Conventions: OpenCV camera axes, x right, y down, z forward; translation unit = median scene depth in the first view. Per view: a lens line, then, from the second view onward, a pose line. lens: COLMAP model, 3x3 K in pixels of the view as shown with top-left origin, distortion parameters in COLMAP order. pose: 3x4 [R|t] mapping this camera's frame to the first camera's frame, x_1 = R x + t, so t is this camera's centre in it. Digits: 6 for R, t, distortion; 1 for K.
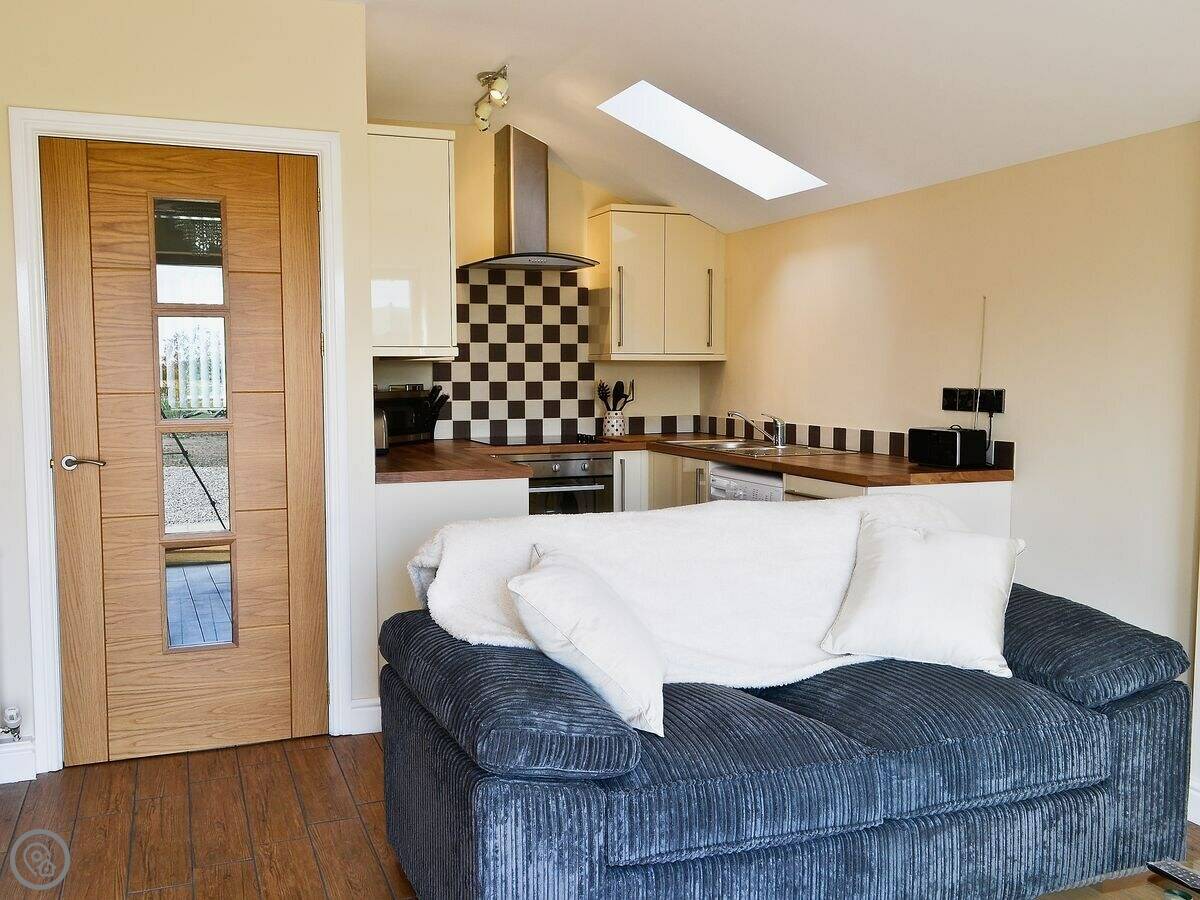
lens RADIAL K [[1127.6, 0, 603.0], [0, 1127.6, 432.5], [0, 0, 1]] dist [0.019220, 0.007345]
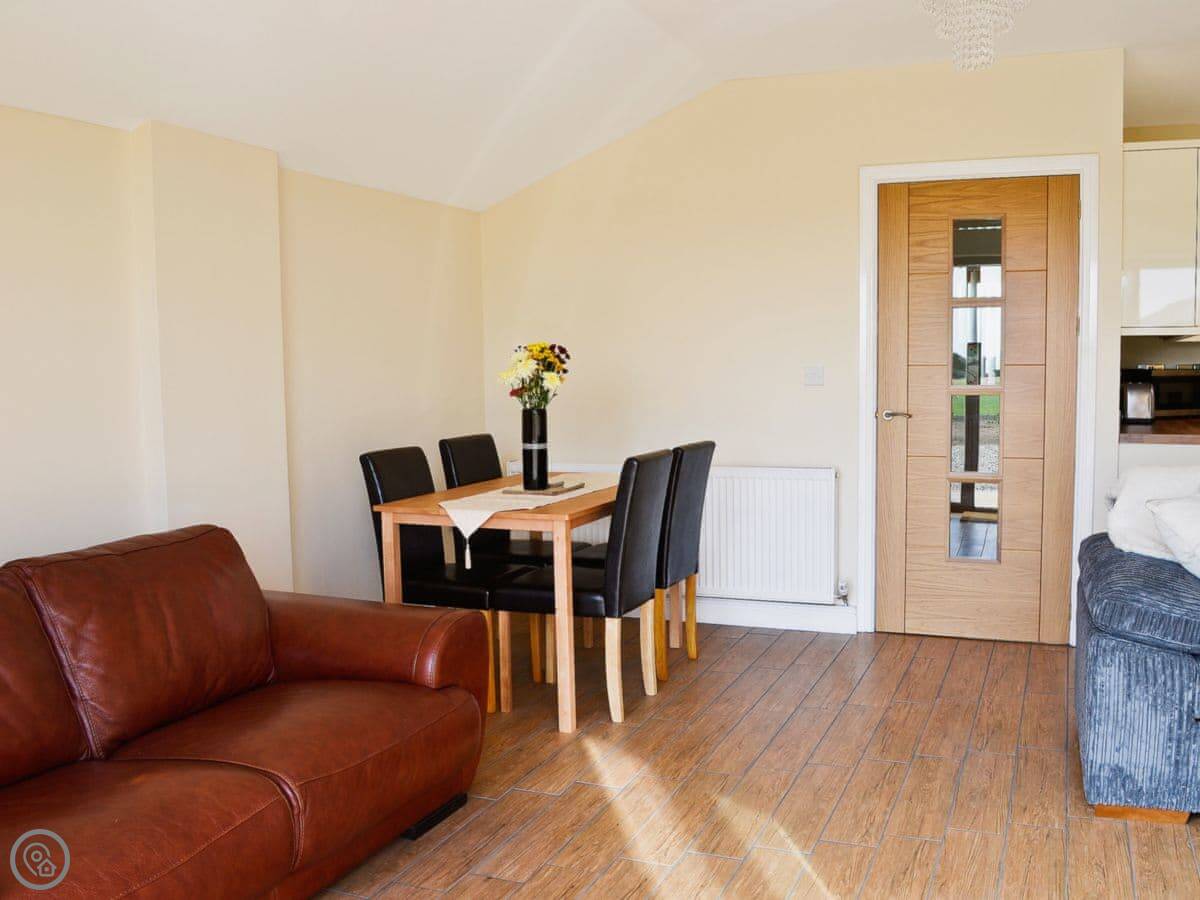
lens RADIAL K [[1127.6, 0, 603.0], [0, 1127.6, 432.5], [0, 0, 1]] dist [0.019220, 0.007345]
pose [[0.725972, 0.048284, -0.686028, 0.238317], [-0.042778, 0.998771, 0.025027, 0.029713], [0.686393, 0.011178, 0.727145, -0.262373]]
